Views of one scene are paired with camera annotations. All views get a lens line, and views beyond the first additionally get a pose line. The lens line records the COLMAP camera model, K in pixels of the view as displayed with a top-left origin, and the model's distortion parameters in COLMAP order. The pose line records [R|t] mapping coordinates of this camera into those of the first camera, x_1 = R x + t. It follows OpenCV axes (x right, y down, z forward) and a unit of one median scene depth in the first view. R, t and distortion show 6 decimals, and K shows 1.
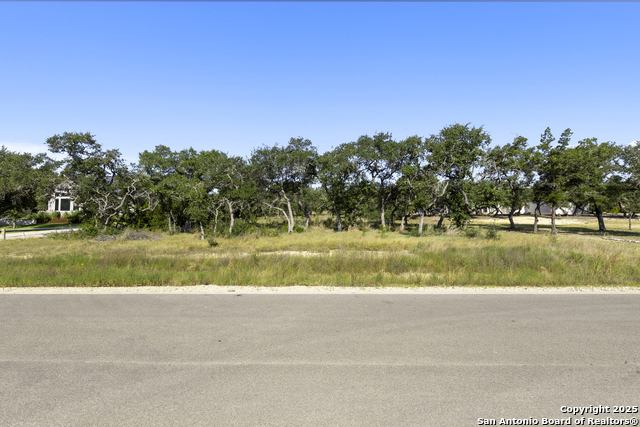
lens RADIAL K [[273.4, 0, 320.5], [0, 273.4, 208.5], [0, 0, 1]] dist [-0.001616, -0.000046]
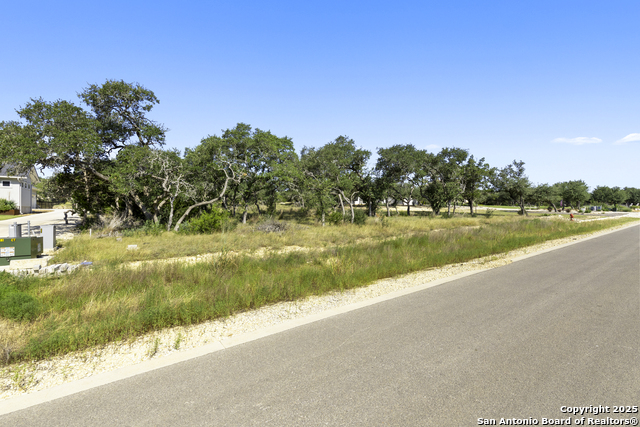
lens RADIAL K [[280.8, 0, 317.8], [0, 280.8, 208.4], [0, 0, 1]] dist [-0.000542, 0.000033]
pose [[0.799236, -0.003805, 0.601005, -0.880384], [-0.015499, 0.999517, 0.026939, 0.010909], [-0.600817, -0.030846, 0.798791, 0.125588]]
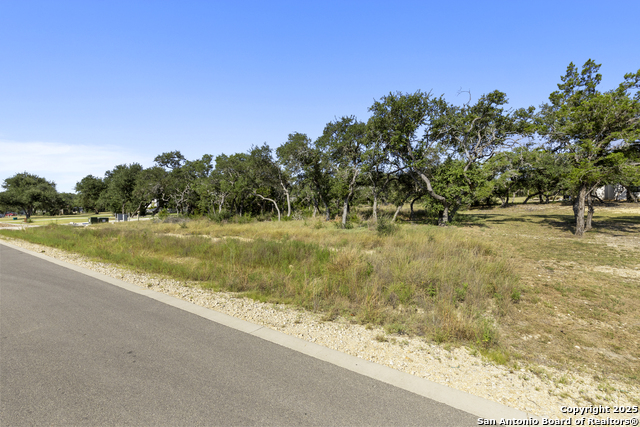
lens RADIAL K [[280.8, 0, 319.6], [0, 280.8, 210.9], [0, 0, 1]] dist [-0.000542, 0.000033]
pose [[0.837362, 0.006645, -0.546608, 0.774896], [0.019168, 0.998954, 0.041507, 0.005003], [0.546312, -0.045234, 0.836359, 0.143499]]
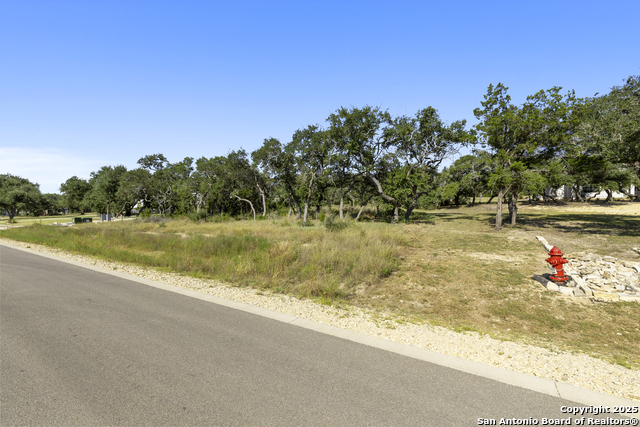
lens RADIAL K [[280.8, 0, 320.7], [0, 280.8, 210.4], [0, 0, 1]] dist [-0.000542, 0.000033]
pose [[0.854084, 0.002773, -0.520128, 0.918576], [0.021831, 0.998913, 0.041174, 0.003472], [0.519677, -0.046521, 0.853095, 0.108469]]
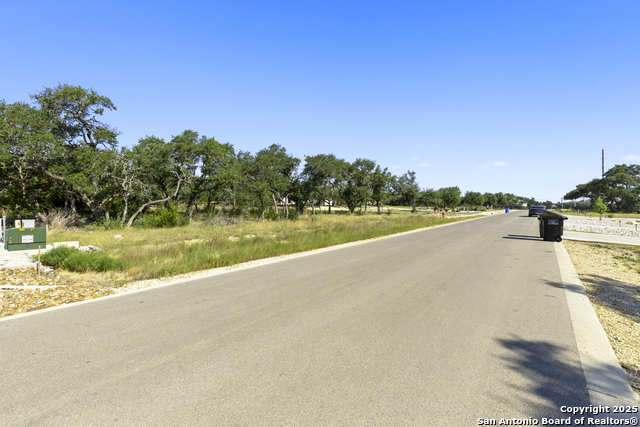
lens RADIAL K [[280.8, 0, 317.7], [0, 280.8, 212.8], [0, 0, 1]] dist [-0.000542, 0.000033]
pose [[0.604729, -0.013936, 0.796309, -1.046369], [-0.024700, 0.999038, 0.036241, 0.013291], [-0.796048, -0.041585, 0.603803, 0.023819]]
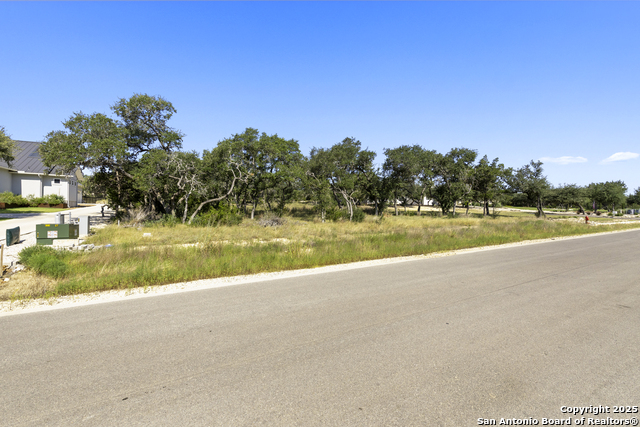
lens RADIAL K [[280.8, 0, 315.3], [0, 280.8, 208.8], [0, 0, 1]] dist [-0.000542, 0.000033]
pose [[0.854329, 0.006151, 0.519696, -0.852304], [-0.028266, 0.999000, 0.034643, 0.010552], [-0.518964, -0.044287, 0.853648, 0.027124]]
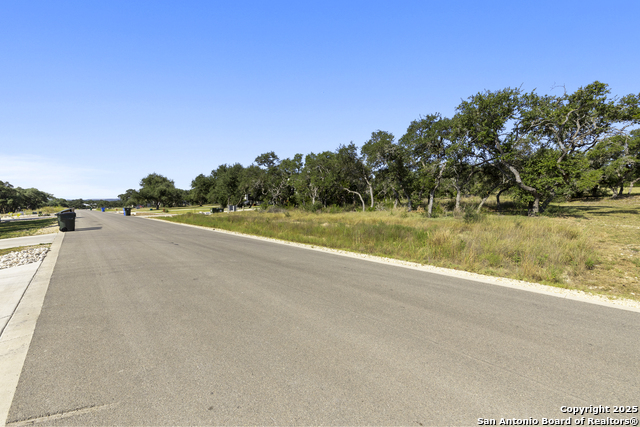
lens RADIAL K [[280.8, 0, 315.7], [0, 280.8, 212.0], [0, 0, 1]] dist [-0.000542, 0.000033]
pose [[0.672476, 0.028161, -0.739583, 0.817134], [0.028677, 0.997534, 0.064058, 0.003988], [0.739563, -0.064287, 0.670010, -0.036725]]
